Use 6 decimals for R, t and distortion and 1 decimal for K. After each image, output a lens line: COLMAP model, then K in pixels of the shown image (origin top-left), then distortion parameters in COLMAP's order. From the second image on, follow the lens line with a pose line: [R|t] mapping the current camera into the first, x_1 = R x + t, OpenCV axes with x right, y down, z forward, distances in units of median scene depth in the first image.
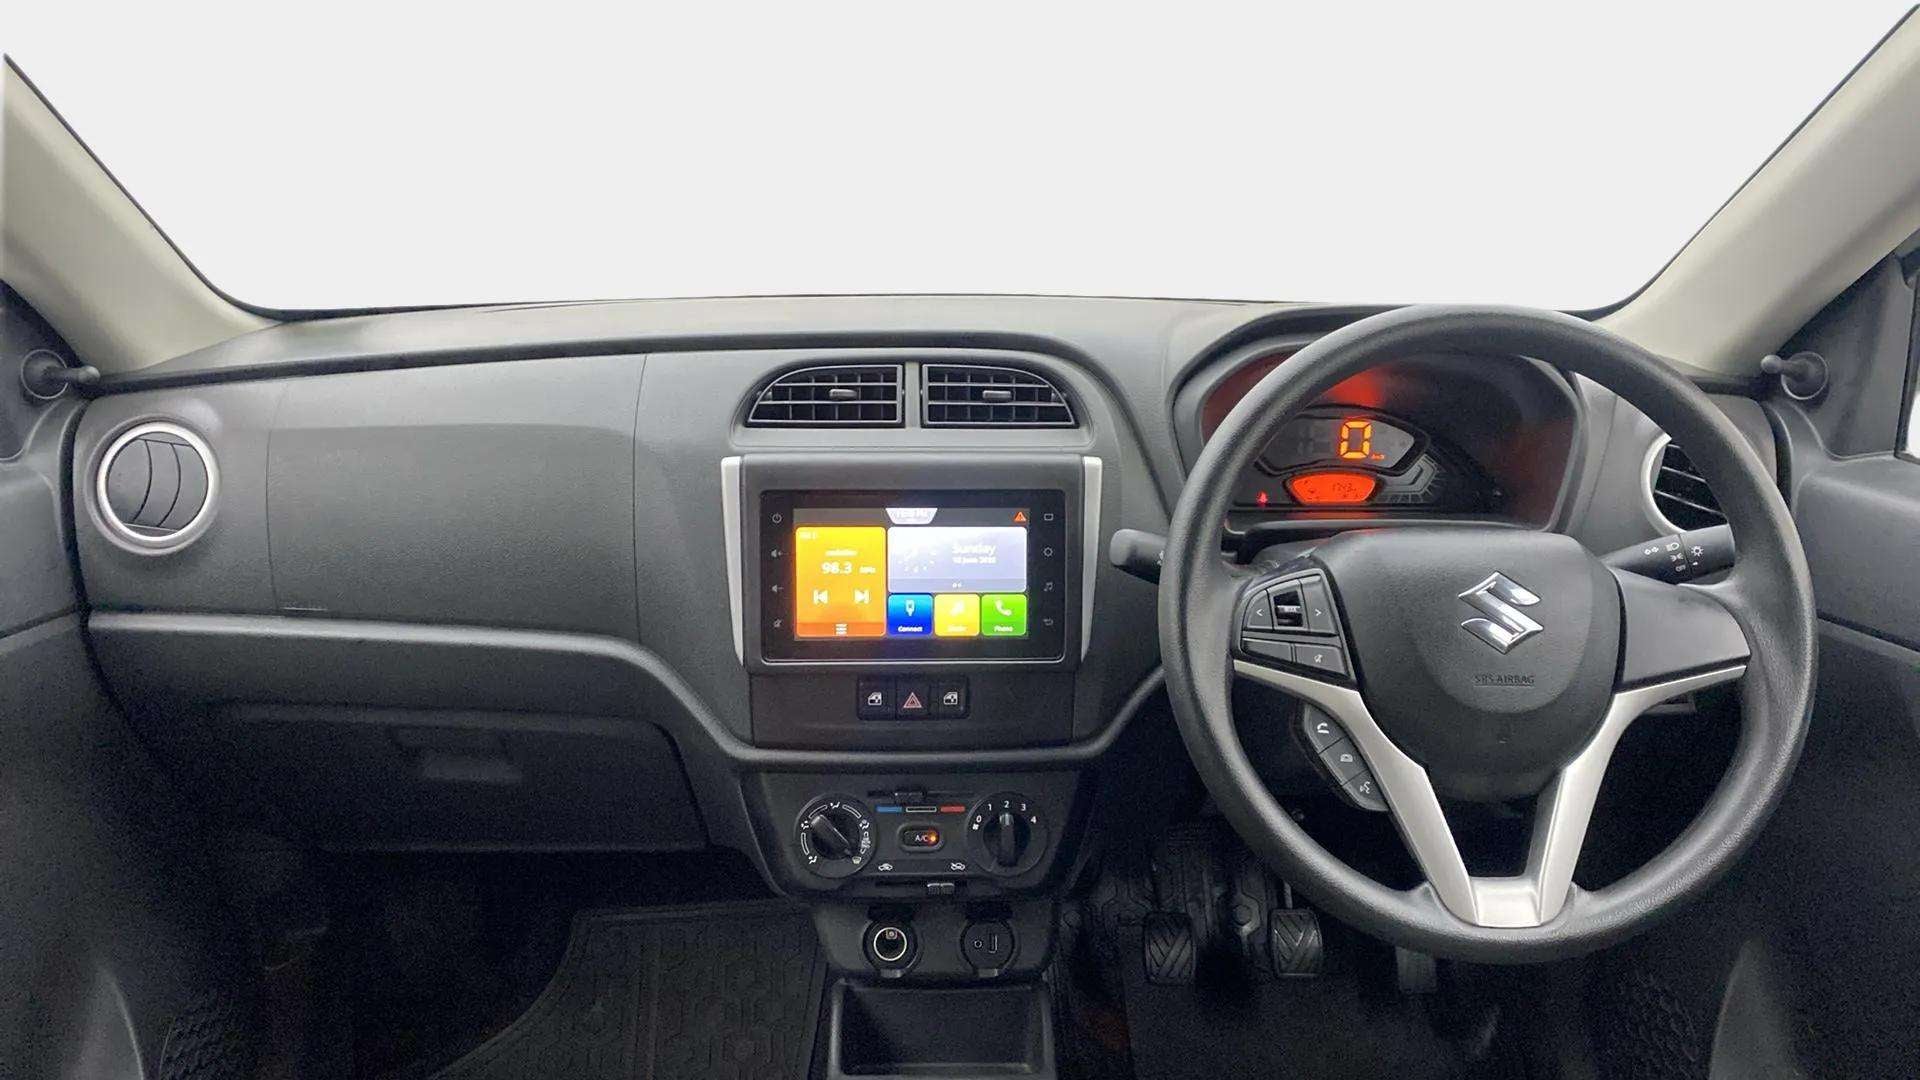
lens RADIAL K [[1477.0, 0, 949.8], [0, 1477.0, 472.1], [0, 0, 1]] dist [0.095768, -0.127126]
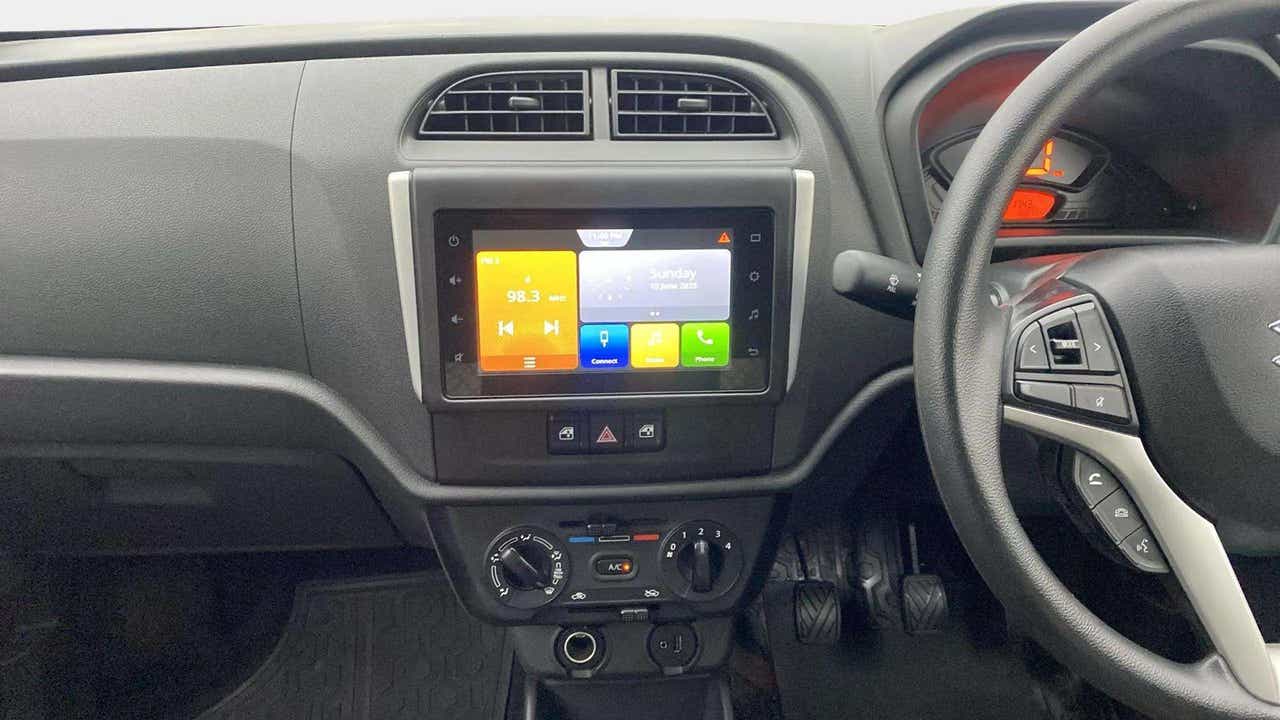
lens RADIAL K [[967.7, 0, 636.1], [0, 967.7, 344.7], [0, 0, 1]] dist [0.105734, -0.150115]
pose [[0.998666, -0.013812, 0.049759, -0.036018], [0.006748, 0.990211, 0.139414, 0.011551], [-0.051197, -0.138893, 0.988983, 0.393191]]
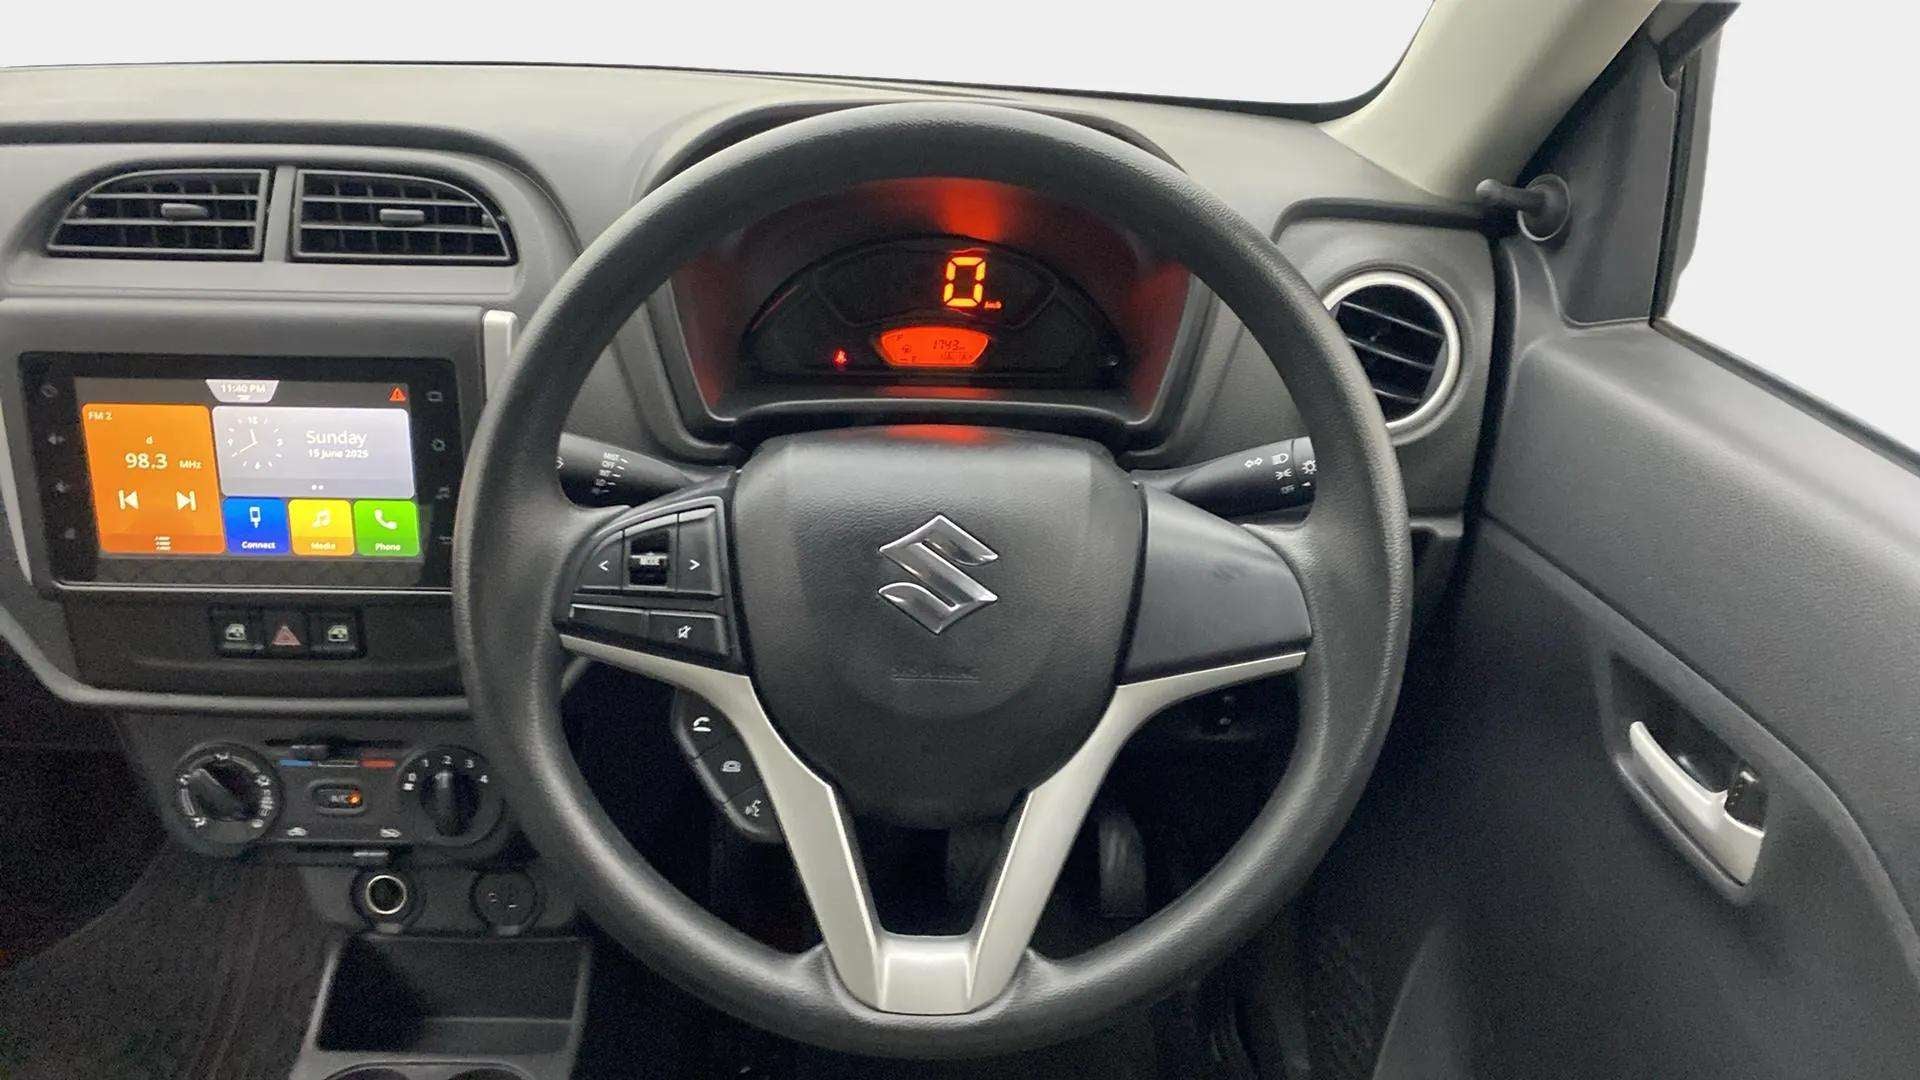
lens RADIAL K [[1438.3, 0, 960.0], [0, 1438.3, 540.0], [0, 0, 1]] dist [0.003936, 0.001576]
pose [[0.999567, 0.022333, -0.019157, 0.325560], [-0.018105, 0.980055, 0.197898, -0.042424], [0.023194, -0.197466, 0.980035, 0.303114]]
